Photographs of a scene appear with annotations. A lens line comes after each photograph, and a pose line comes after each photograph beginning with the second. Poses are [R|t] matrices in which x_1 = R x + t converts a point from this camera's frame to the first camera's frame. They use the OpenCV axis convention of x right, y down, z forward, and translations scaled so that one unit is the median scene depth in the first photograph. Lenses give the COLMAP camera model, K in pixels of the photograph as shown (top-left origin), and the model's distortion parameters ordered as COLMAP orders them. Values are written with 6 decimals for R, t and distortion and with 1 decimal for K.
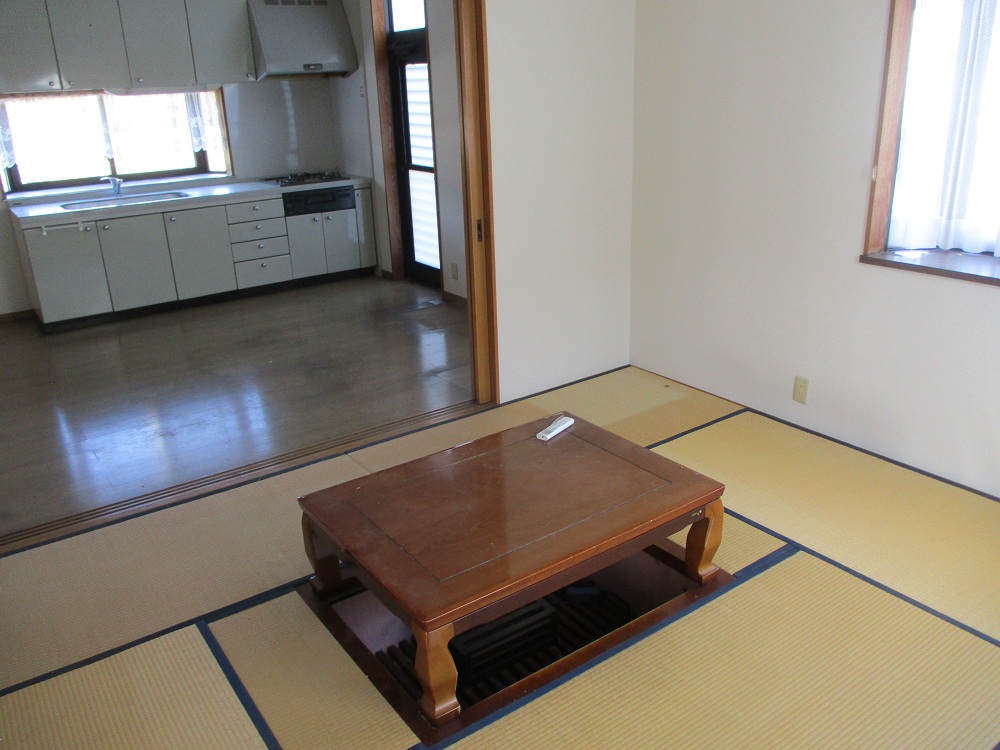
lens RADIAL K [[836.3, 0, 493.9], [0, 836.3, 373.2], [0, 0, 1]] dist [-0.016752, -0.008510]
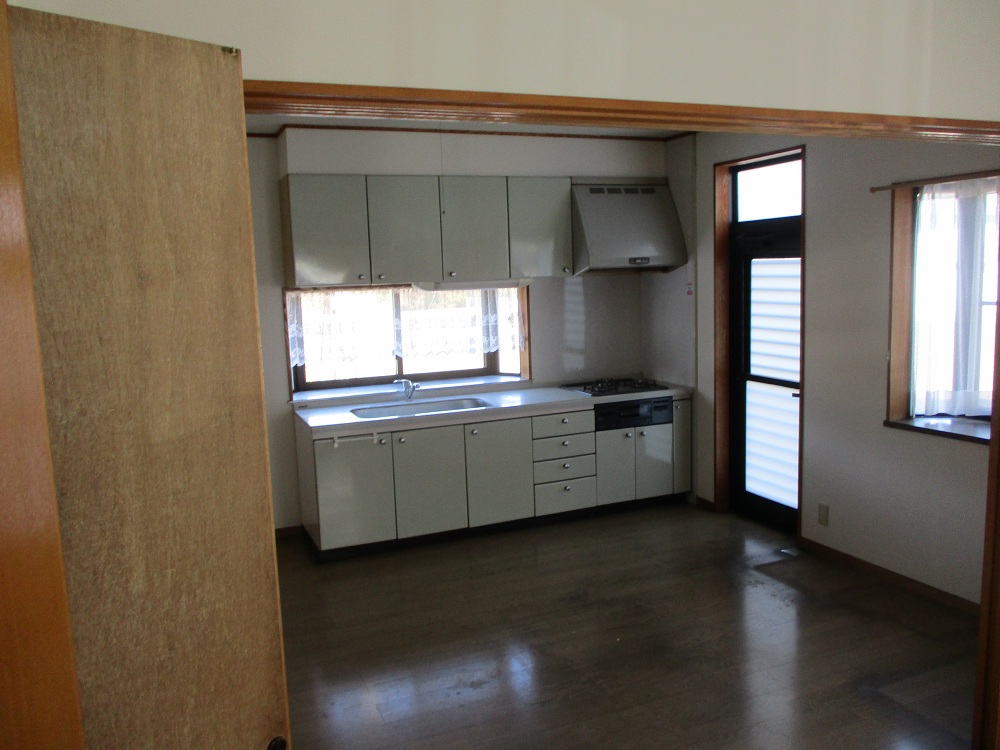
lens RADIAL K [[836.3, 0, 505.7], [0, 836.3, 378.9], [0, 0, 1]] dist [-0.016752, -0.008510]
pose [[0.976632, 0.029364, -0.212905, -0.161527], [-0.073754, 0.976256, -0.203676, -0.062123], [0.201869, 0.214619, 0.955608, 0.172114]]
